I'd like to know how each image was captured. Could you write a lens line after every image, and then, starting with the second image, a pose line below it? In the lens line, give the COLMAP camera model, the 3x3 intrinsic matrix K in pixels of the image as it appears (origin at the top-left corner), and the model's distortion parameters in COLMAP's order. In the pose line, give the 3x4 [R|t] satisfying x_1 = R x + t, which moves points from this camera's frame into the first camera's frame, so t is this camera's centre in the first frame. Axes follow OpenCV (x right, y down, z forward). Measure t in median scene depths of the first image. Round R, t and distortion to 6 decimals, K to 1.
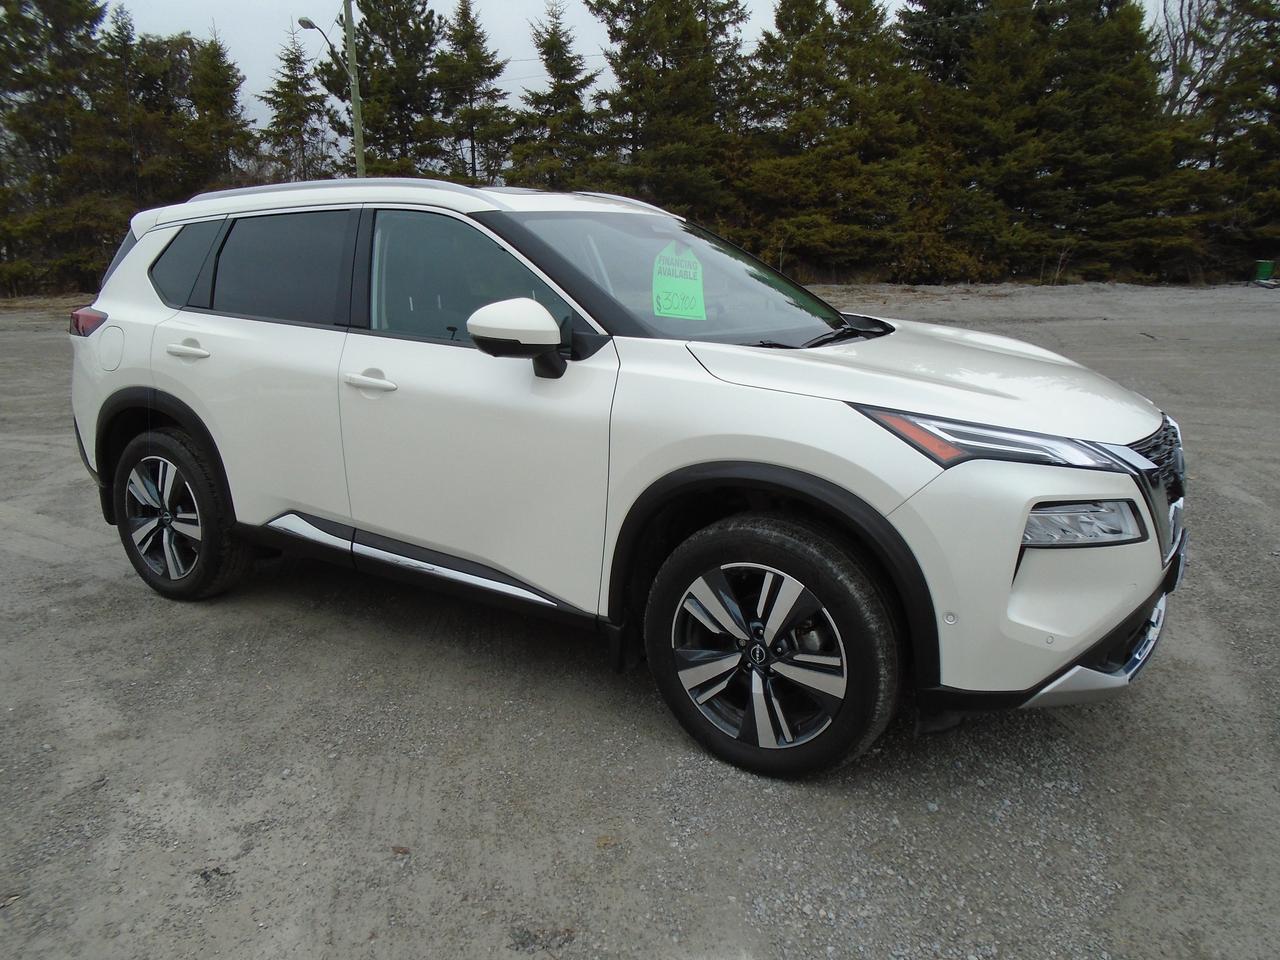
lens RADIAL K [[1034.6, 0, 638.8], [0, 1034.6, 481.6], [0, 0, 1]] dist [-0.016227, -0.010826]
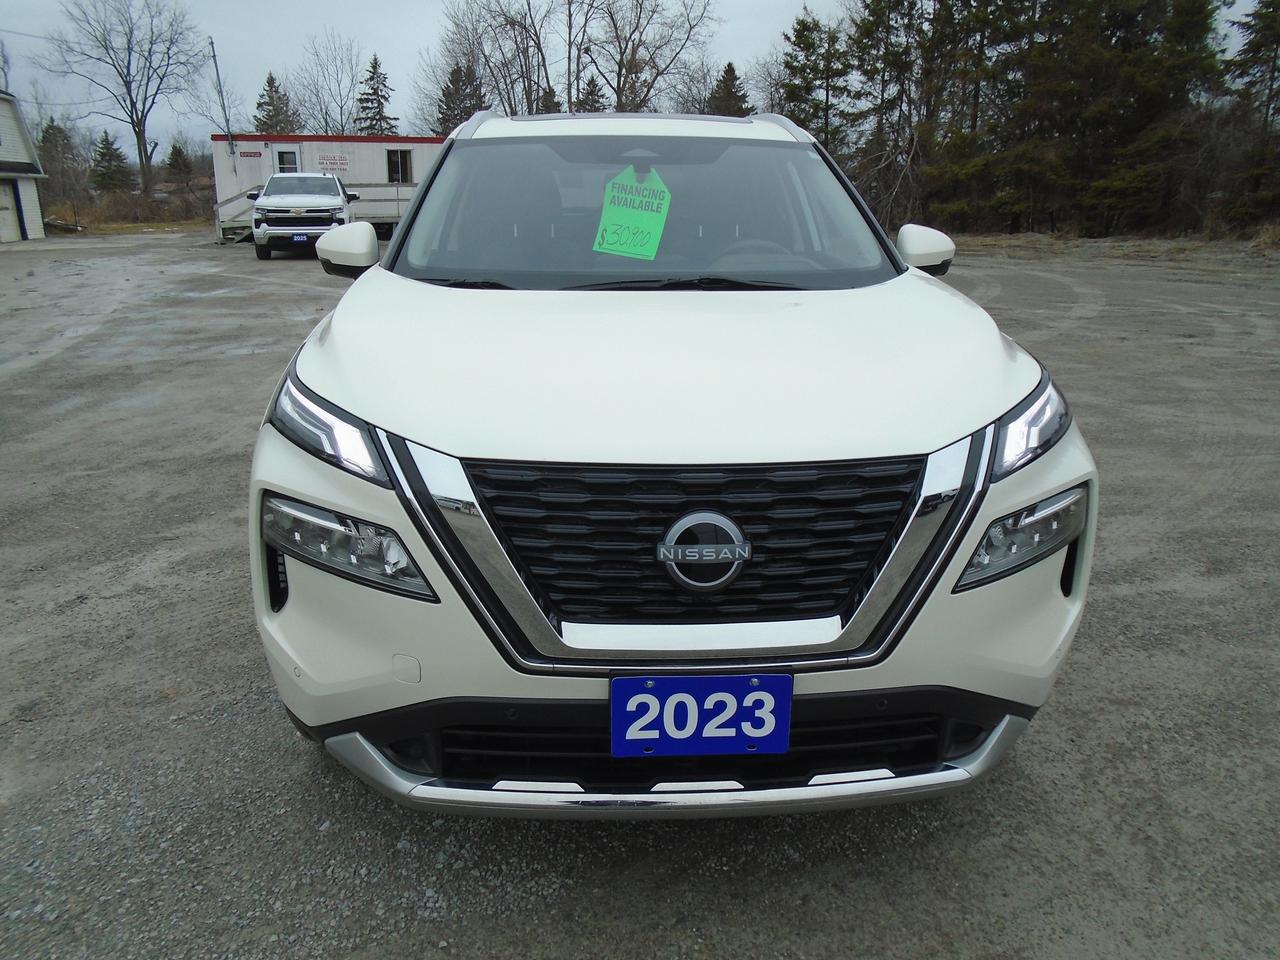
lens RADIAL K [[1034.6, 0, 643.1], [0, 1034.6, 475.9], [0, 0, 1]] dist [-0.016227, -0.010826]
pose [[0.550536, 0.221632, -0.804853, 0.773270], [-0.186861, 0.972368, 0.139943, -0.100304], [0.813629, 0.073352, 0.576738, 0.512565]]
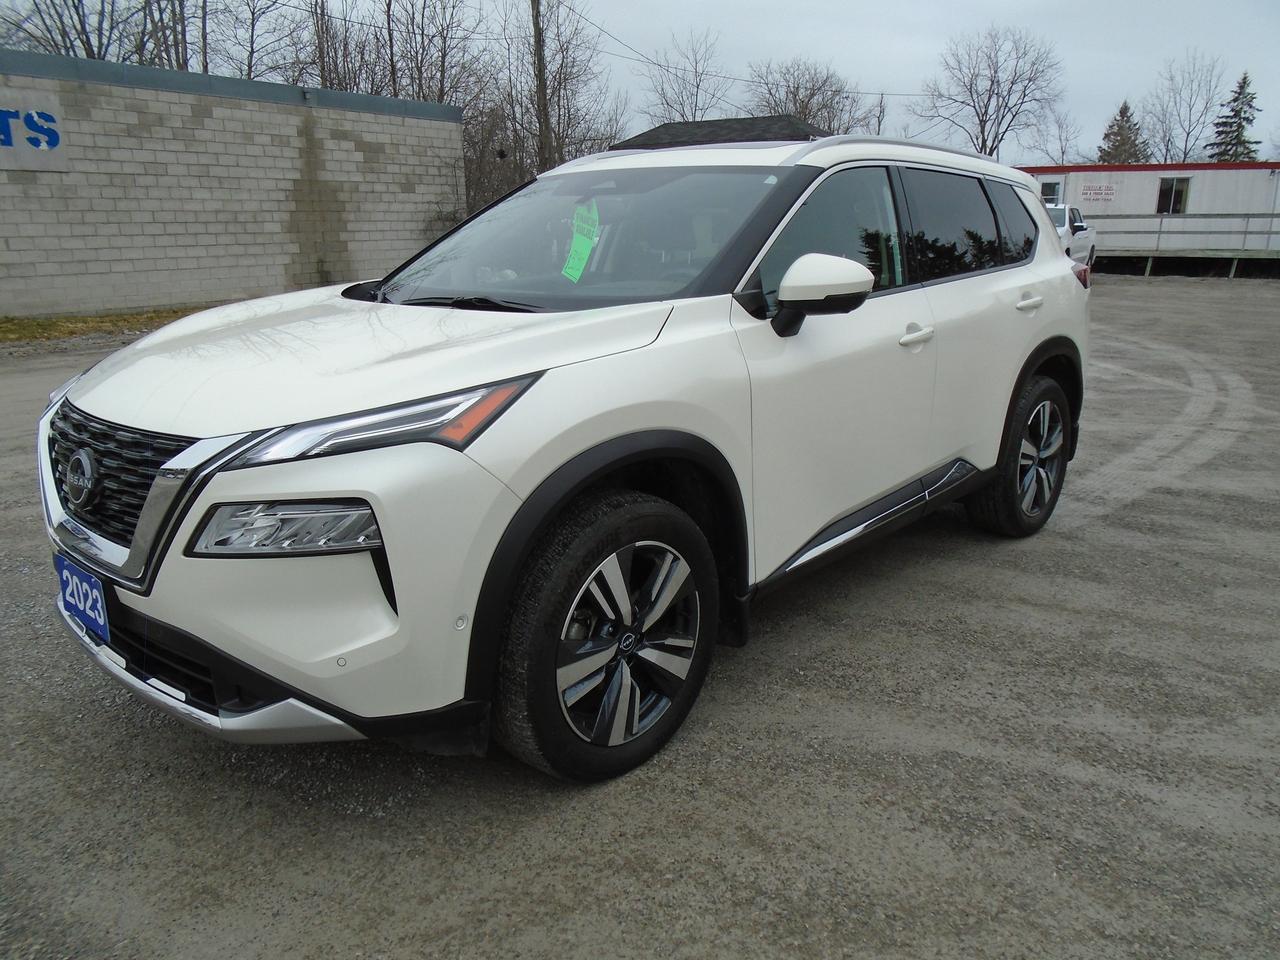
lens RADIAL K [[1034.6, 0, 645.7], [0, 1034.6, 485.5], [0, 0, 1]] dist [-0.016227, -0.010826]
pose [[-0.246398, 0.236704, -0.939819, 0.948787], [-0.209179, 0.933872, 0.290048, -0.268917], [0.946326, 0.268058, -0.180590, 1.276376]]
